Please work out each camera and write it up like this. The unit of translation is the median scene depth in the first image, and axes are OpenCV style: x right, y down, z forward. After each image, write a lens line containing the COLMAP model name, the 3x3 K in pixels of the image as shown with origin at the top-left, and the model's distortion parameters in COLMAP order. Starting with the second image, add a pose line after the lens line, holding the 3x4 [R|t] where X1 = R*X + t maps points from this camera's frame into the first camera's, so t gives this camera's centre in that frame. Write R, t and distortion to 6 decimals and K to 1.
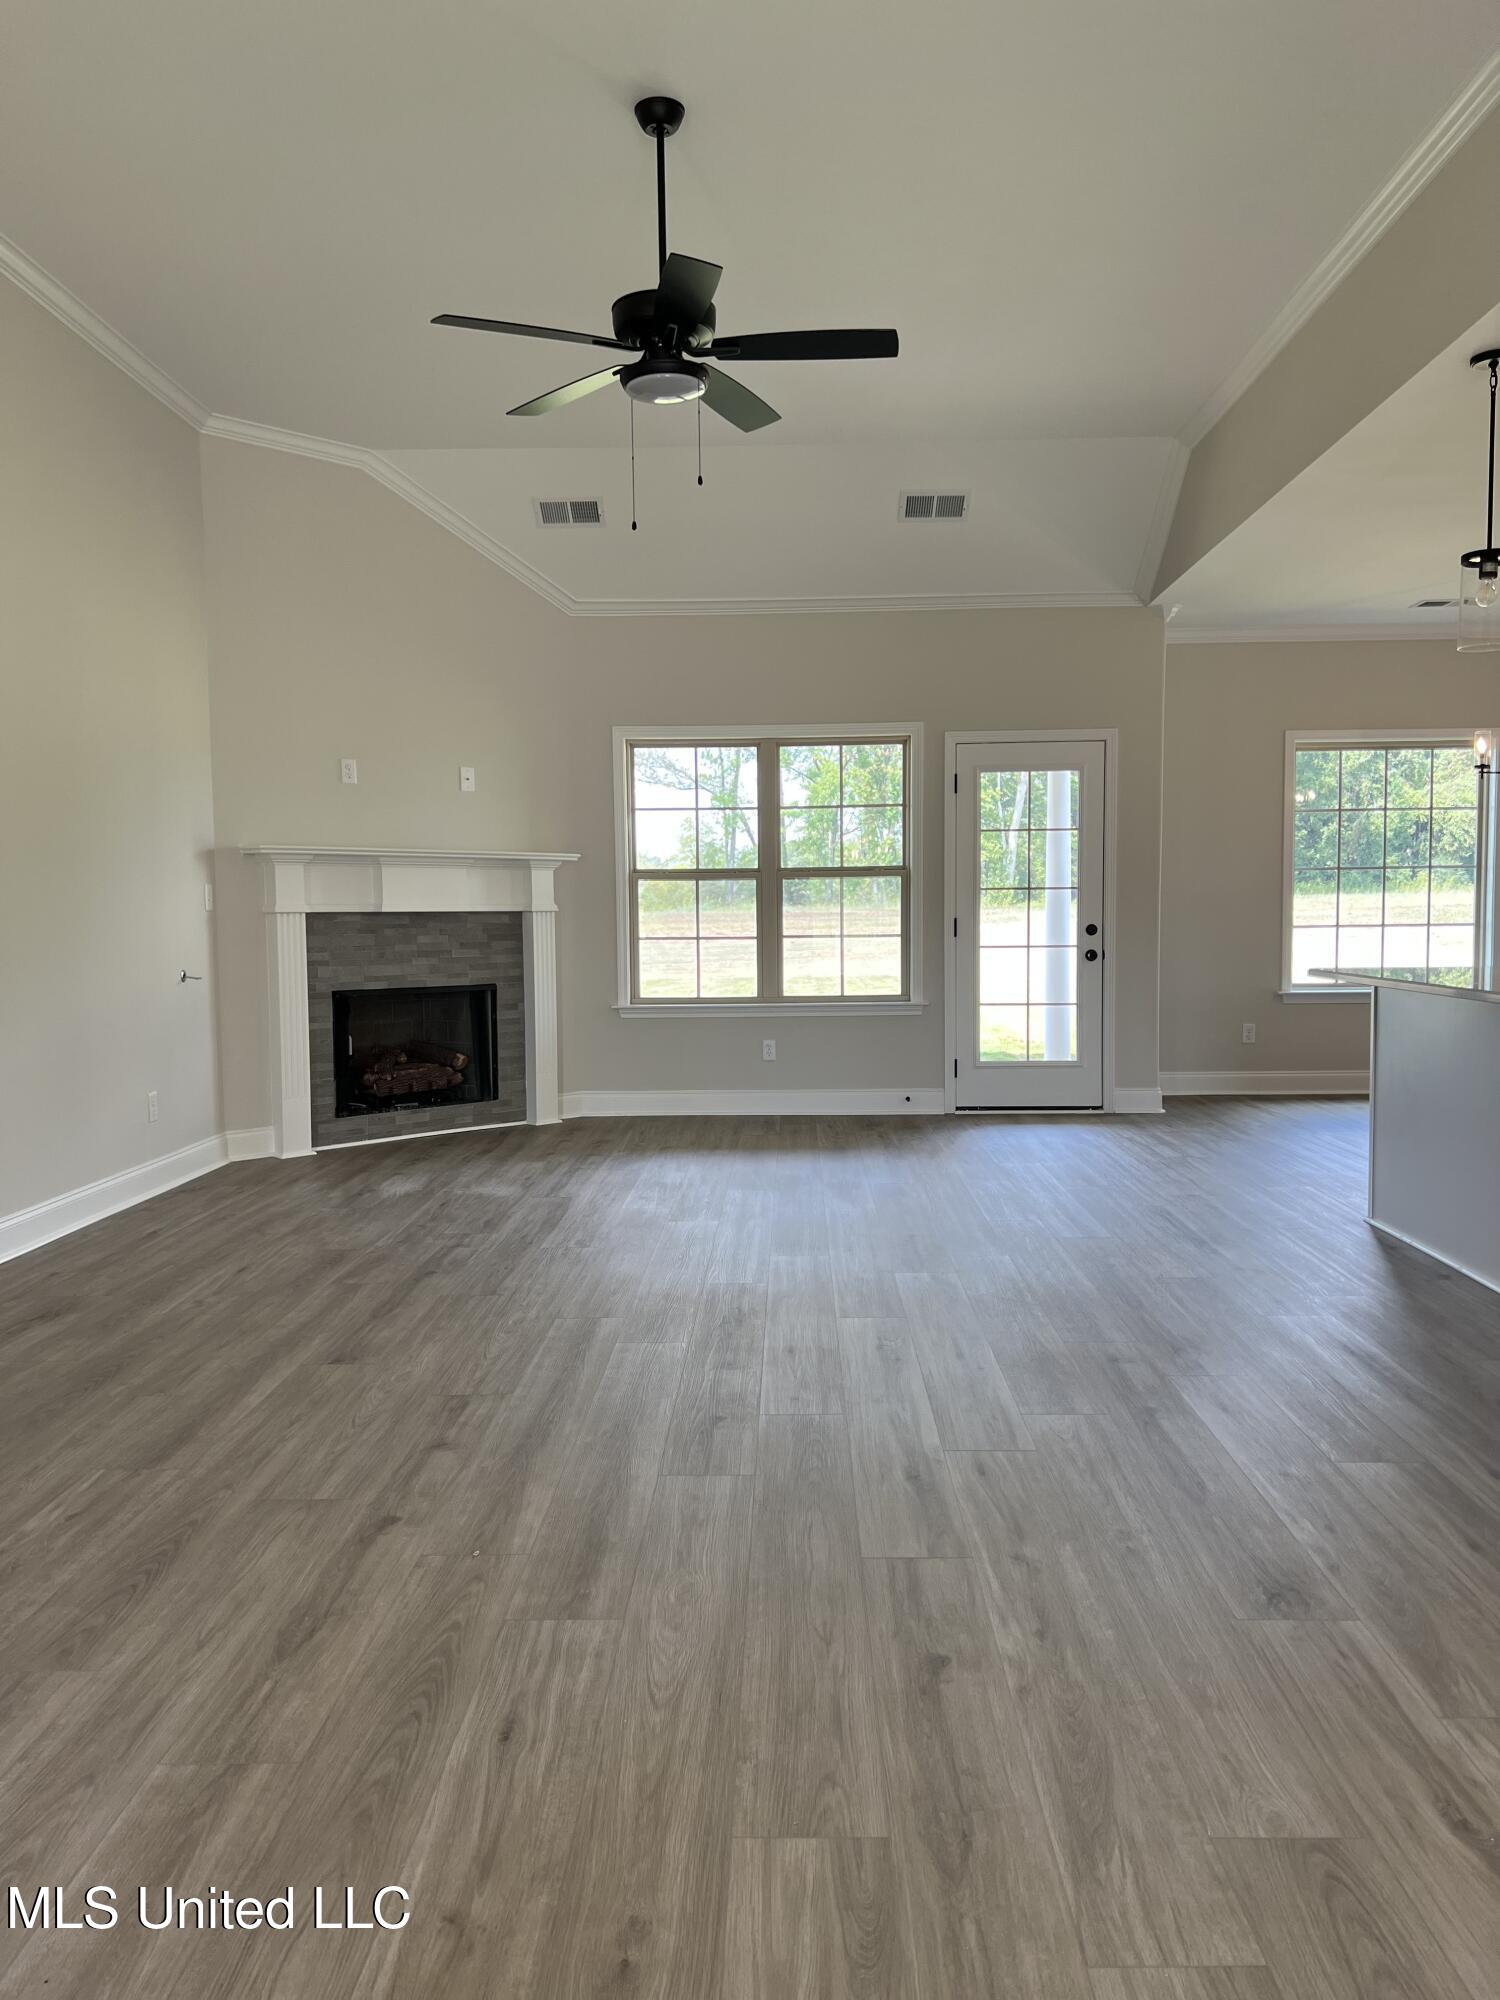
lens RADIAL K [[1494.2, 0, 750.0], [0, 1494.2, 1008.0], [0, 0, 1]] dist [0.043574, -0.047623]
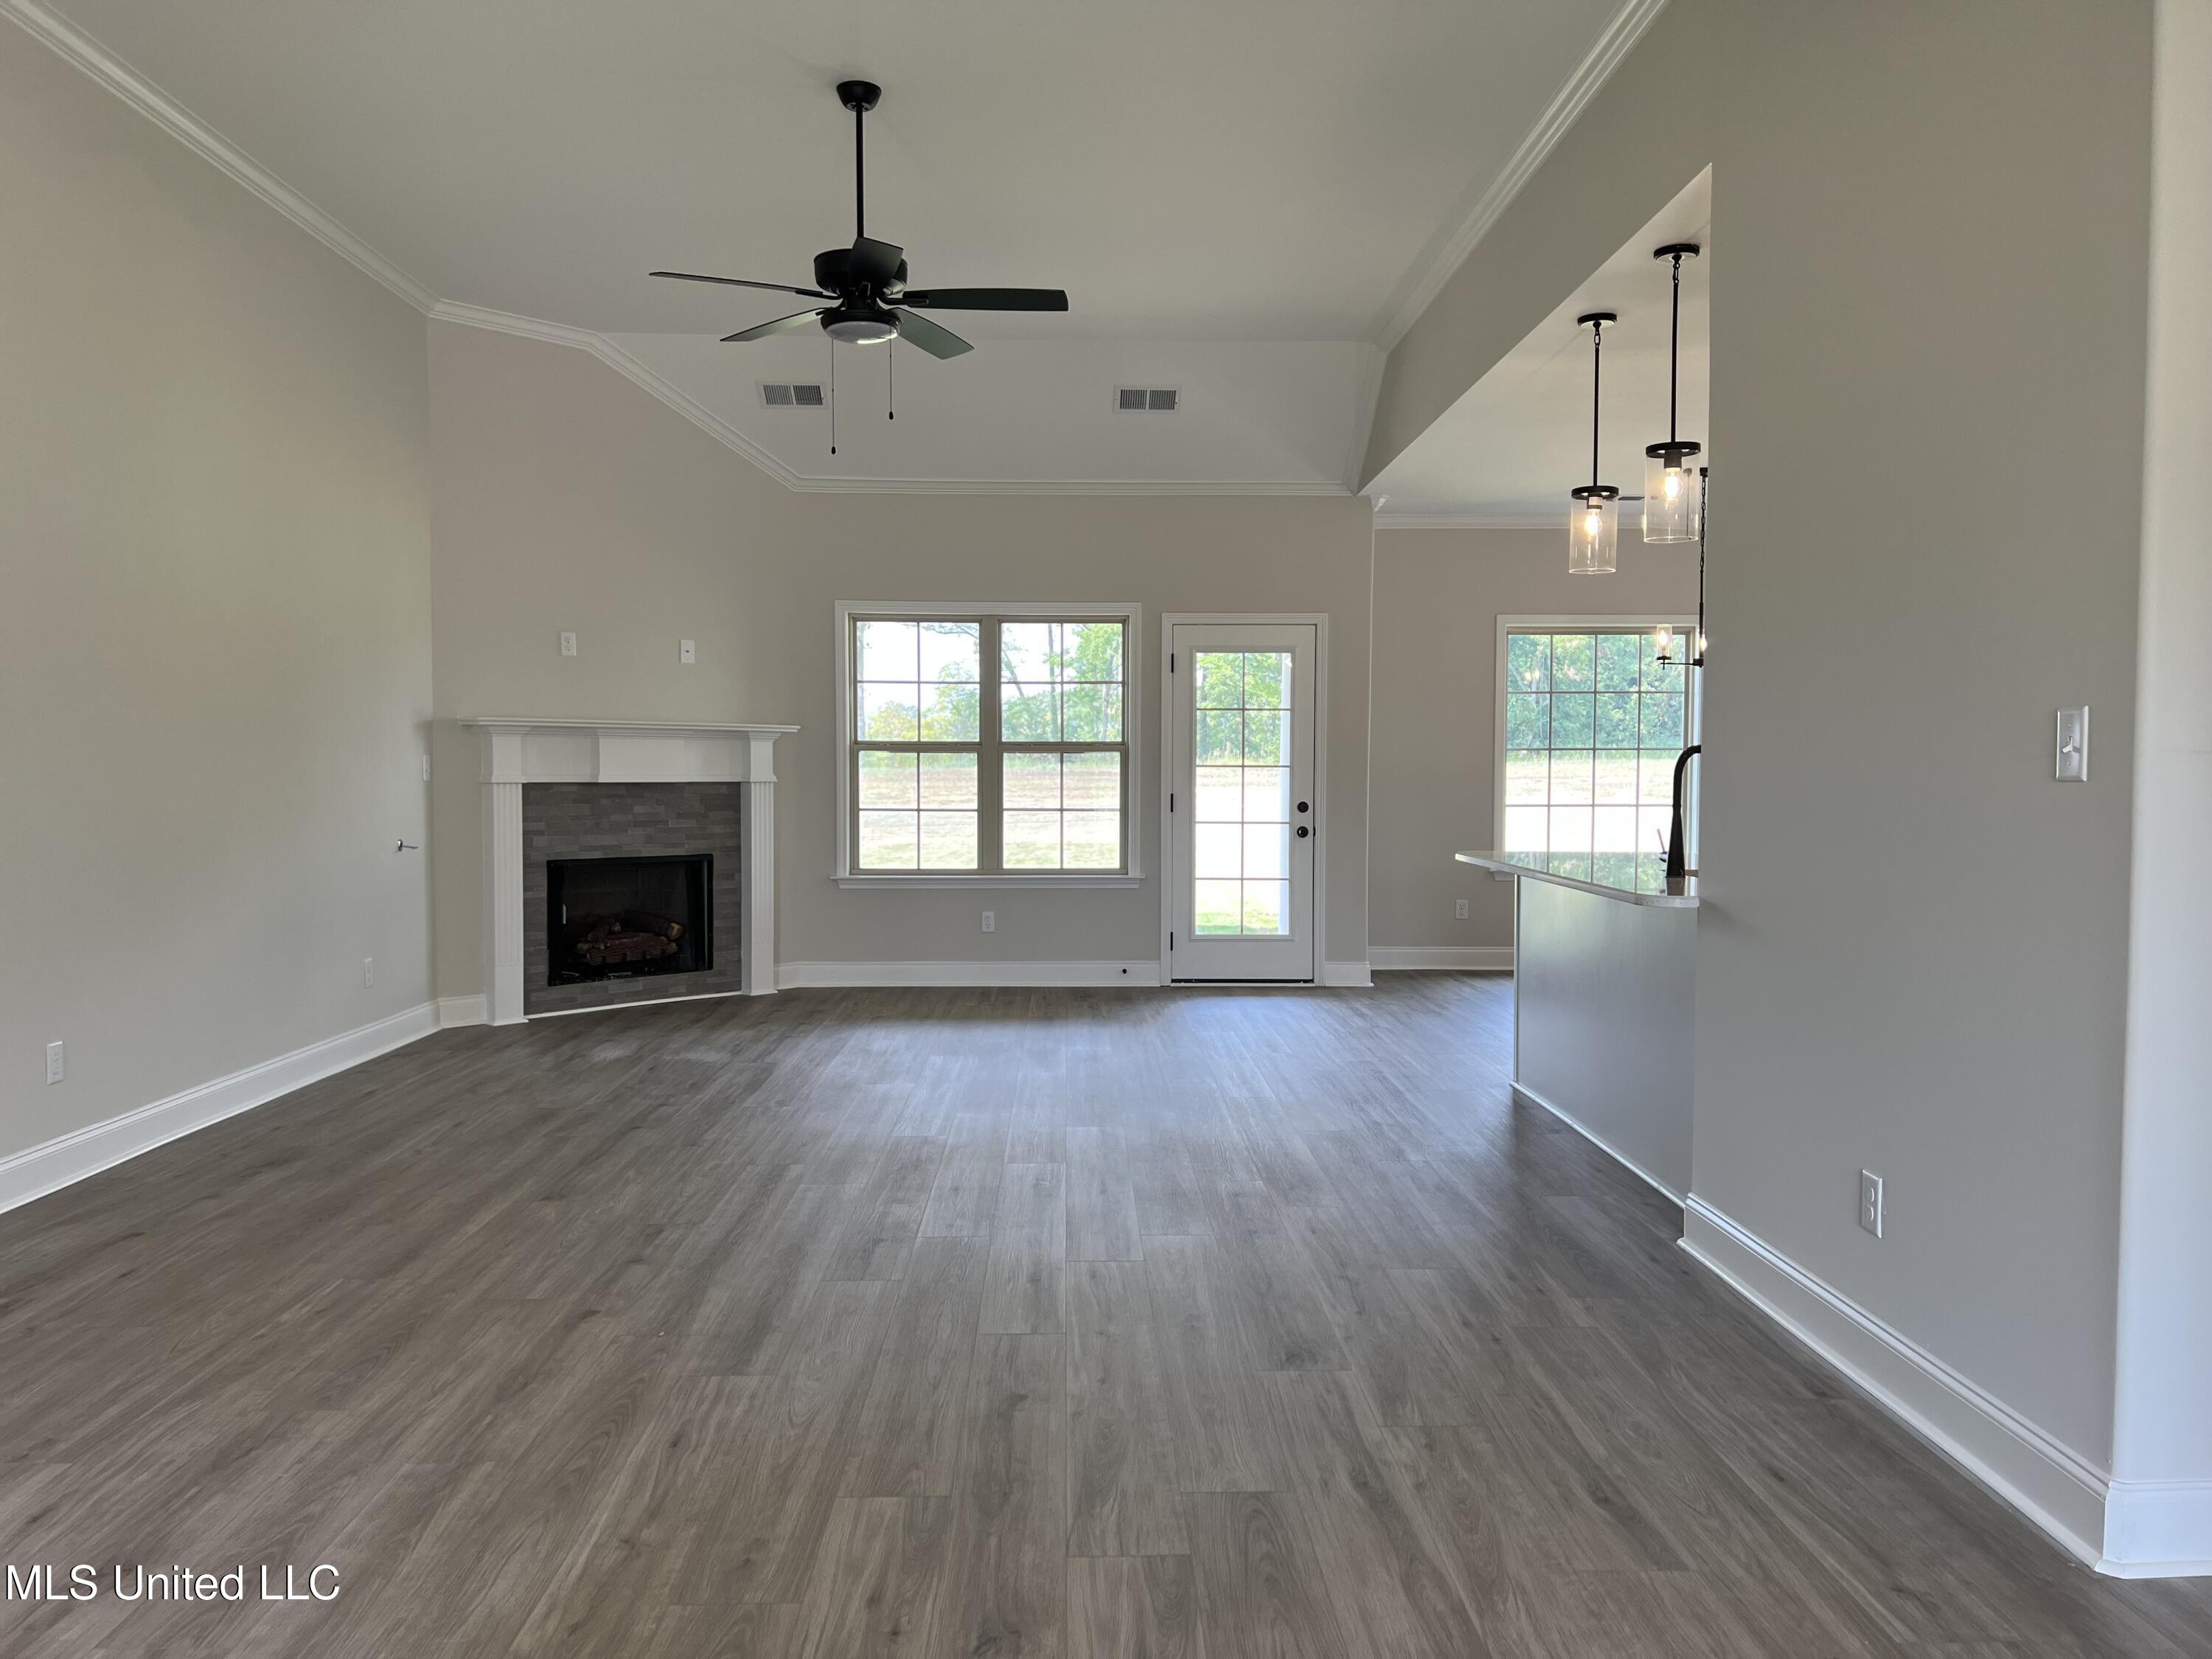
lens RADIAL K [[1652.6, 0, 1104.3], [0, 1652.6, 828.3], [0, 0, 1]] dist [0.043574, -0.047623]
pose [[0.998521, 0.011257, 0.053193, 0.054278], [-0.009765, 0.999554, -0.028213, -0.007498], [-0.053487, 0.027652, 0.998186, -0.204858]]
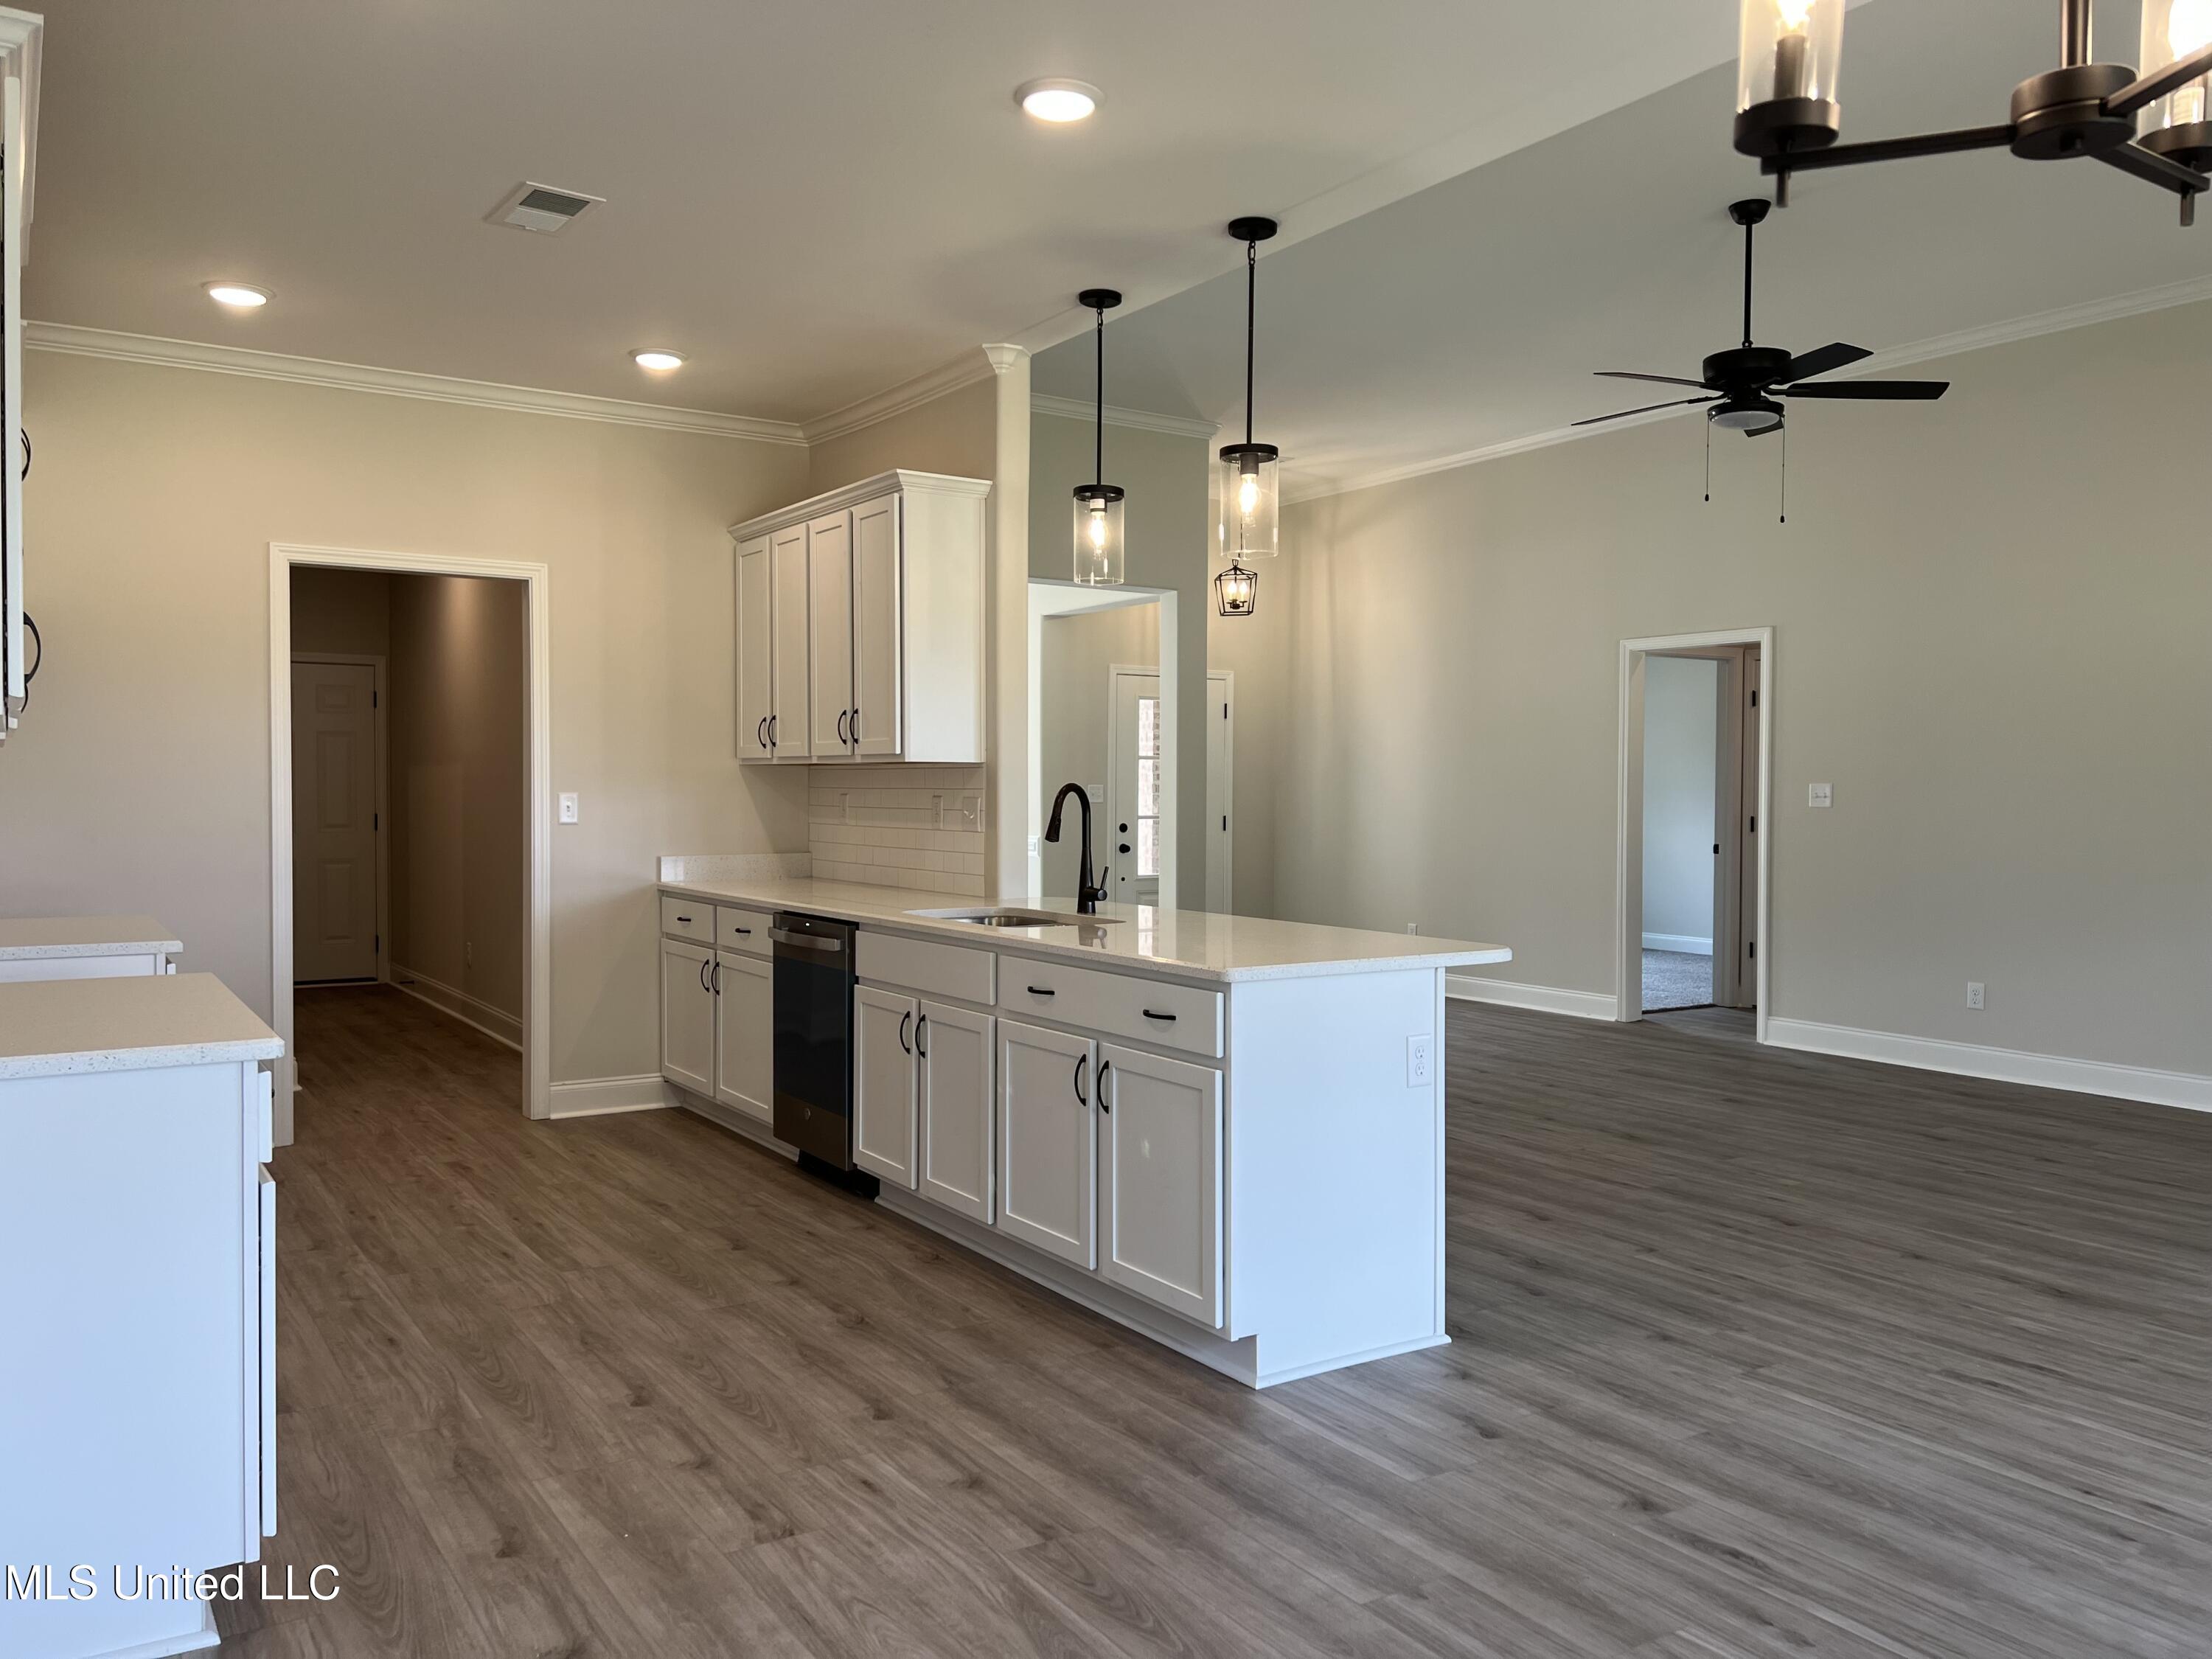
lens RADIAL K [[1652.6, 0, 1121.3], [0, 1652.6, 813.6], [0, 0, 1]] dist [0.043574, -0.047623]
pose [[-0.827205, 0.019854, -0.561550, 0.352814], [-0.033865, 0.995797, 0.085093, -0.092539], [0.560879, 0.089406, -0.823056, 0.808086]]
